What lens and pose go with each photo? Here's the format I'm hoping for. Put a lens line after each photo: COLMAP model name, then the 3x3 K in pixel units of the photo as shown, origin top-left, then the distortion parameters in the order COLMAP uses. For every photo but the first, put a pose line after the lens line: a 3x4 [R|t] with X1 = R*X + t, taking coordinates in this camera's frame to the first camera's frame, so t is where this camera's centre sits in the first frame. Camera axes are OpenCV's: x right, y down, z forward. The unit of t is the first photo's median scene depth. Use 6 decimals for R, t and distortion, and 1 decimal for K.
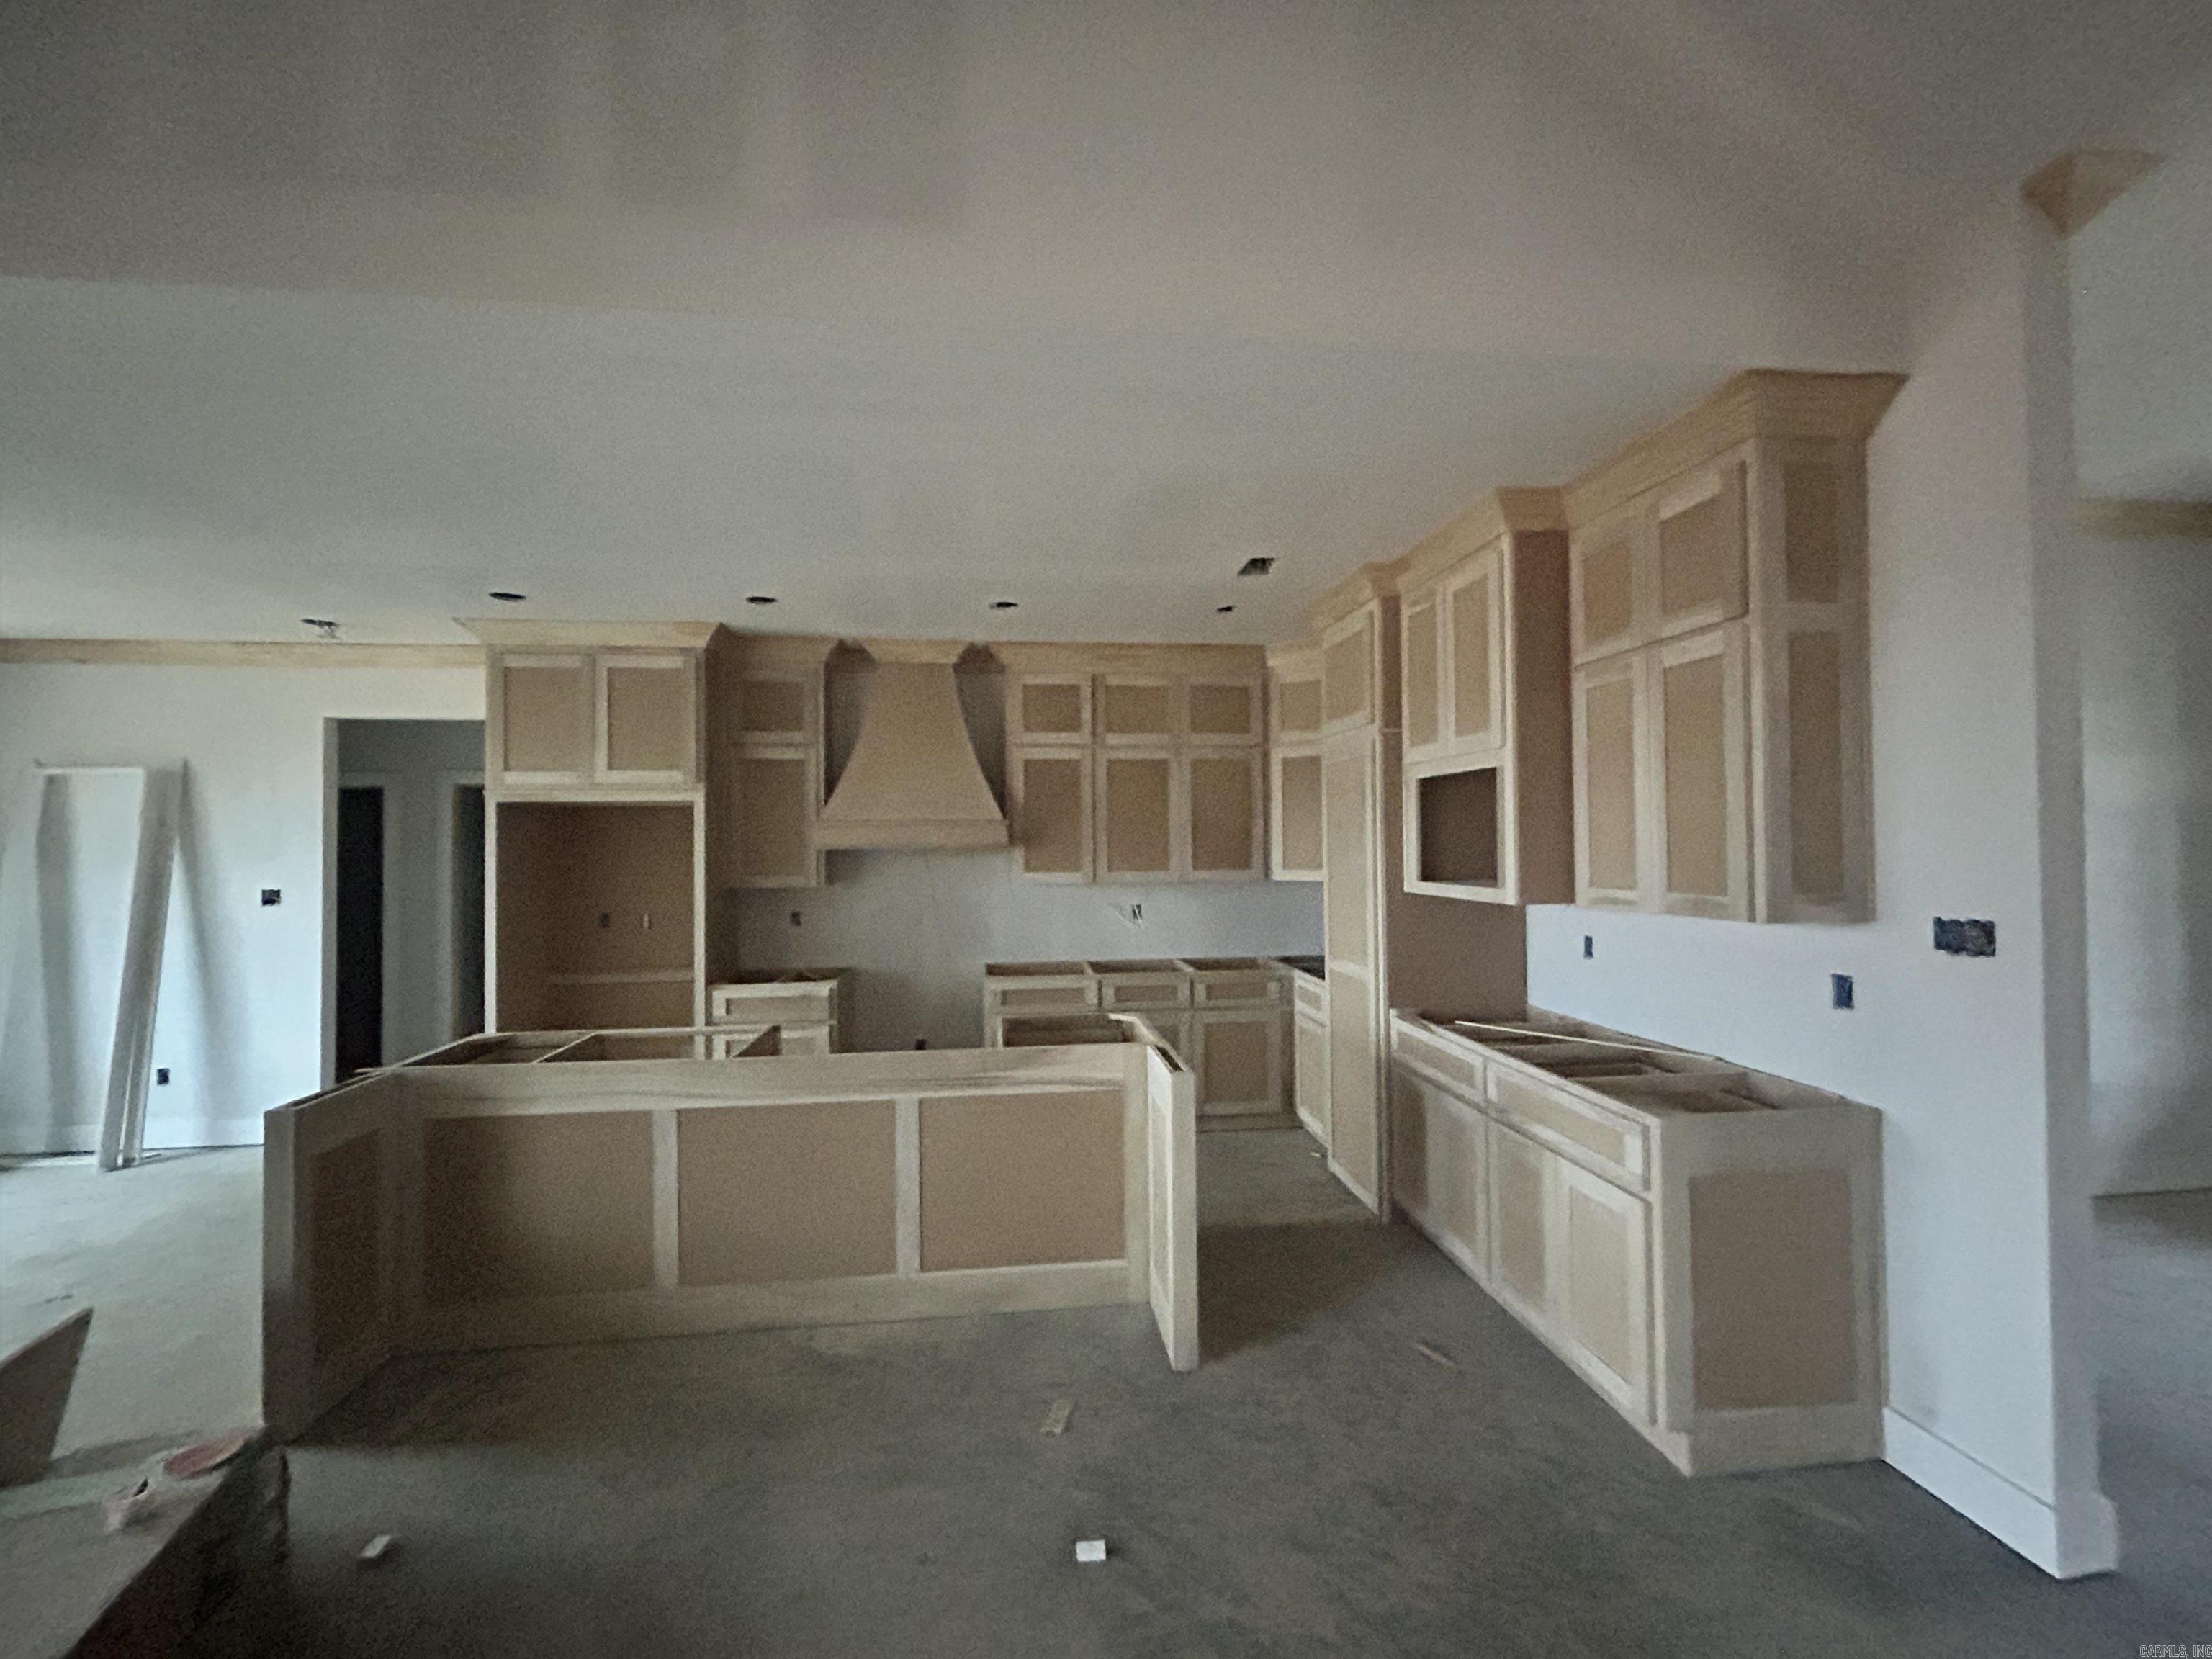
lens RADIAL K [[952.3, 0, 1106.0], [0, 952.3, 829.5], [0, 0, 1]] dist [0.001782, 0.000296]
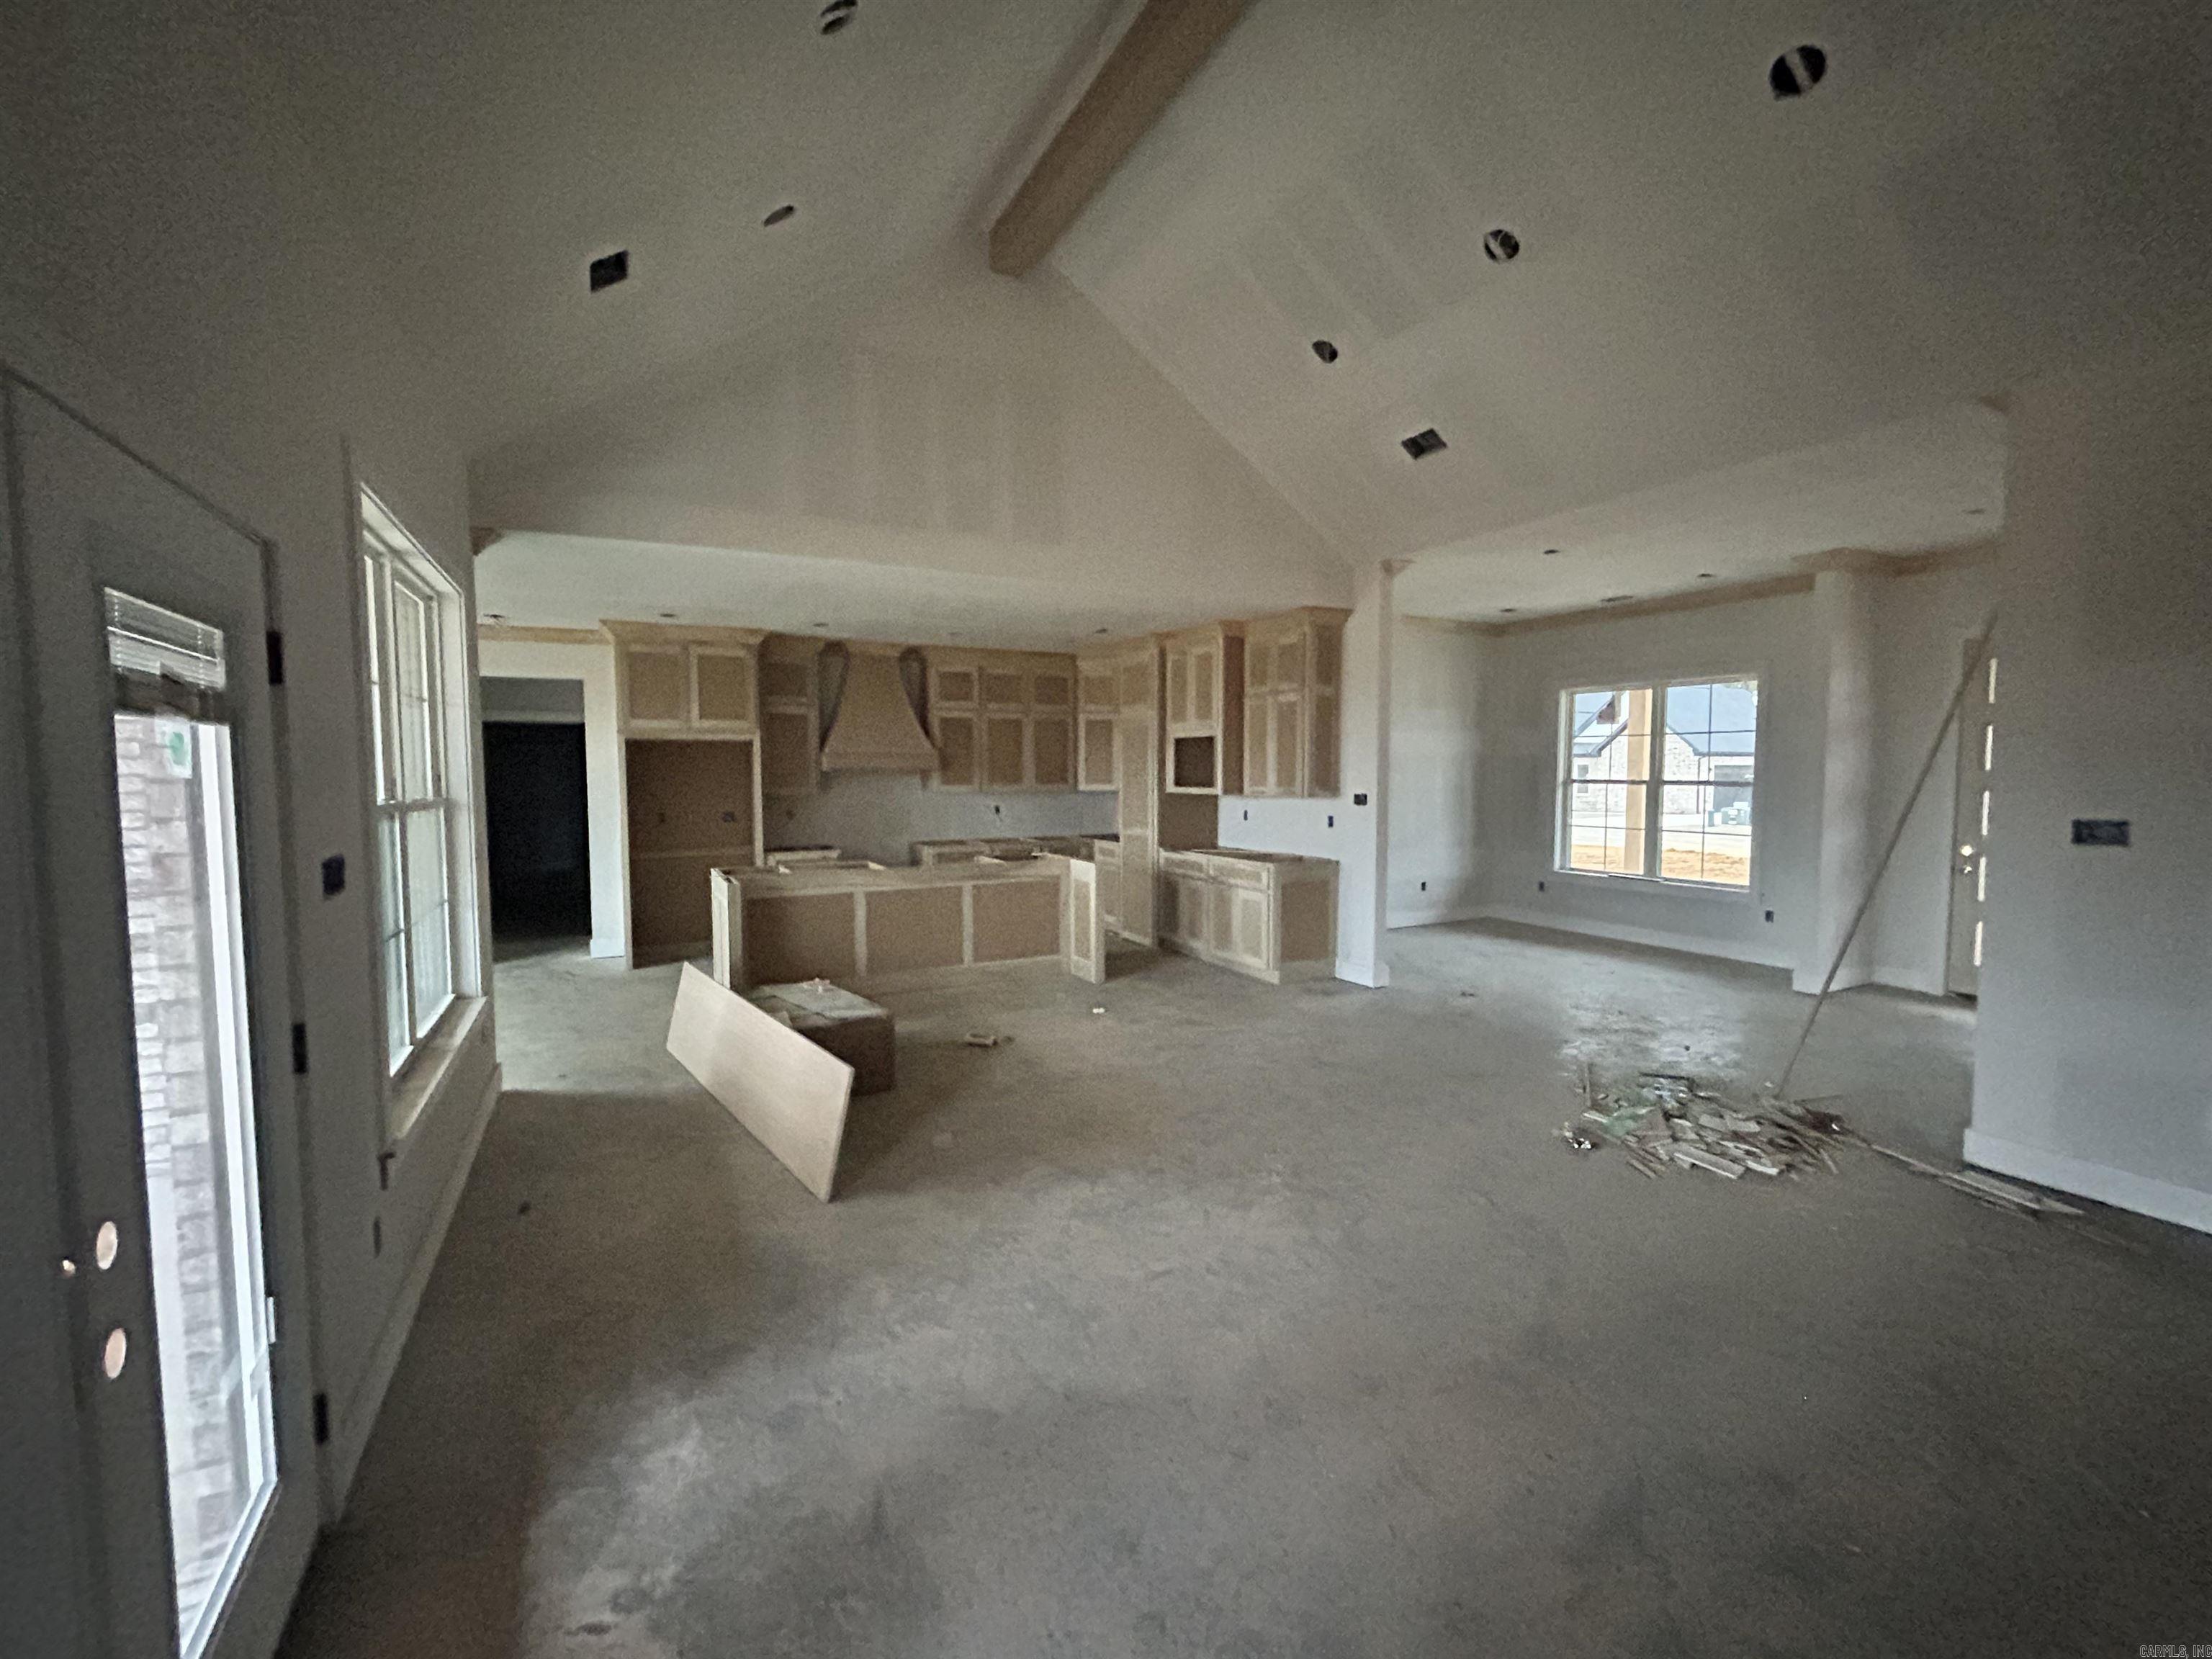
lens RADIAL K [[952.3, 0, 1106.0], [0, 952.3, 829.5], [0, 0, 1]] dist [0.001782, 0.000296]
pose [[0.937170, -0.013705, 0.348604, -0.559513], [-0.012612, 0.997244, 0.073112, -0.004392], [-0.348645, -0.072915, 0.934414, -0.941810]]
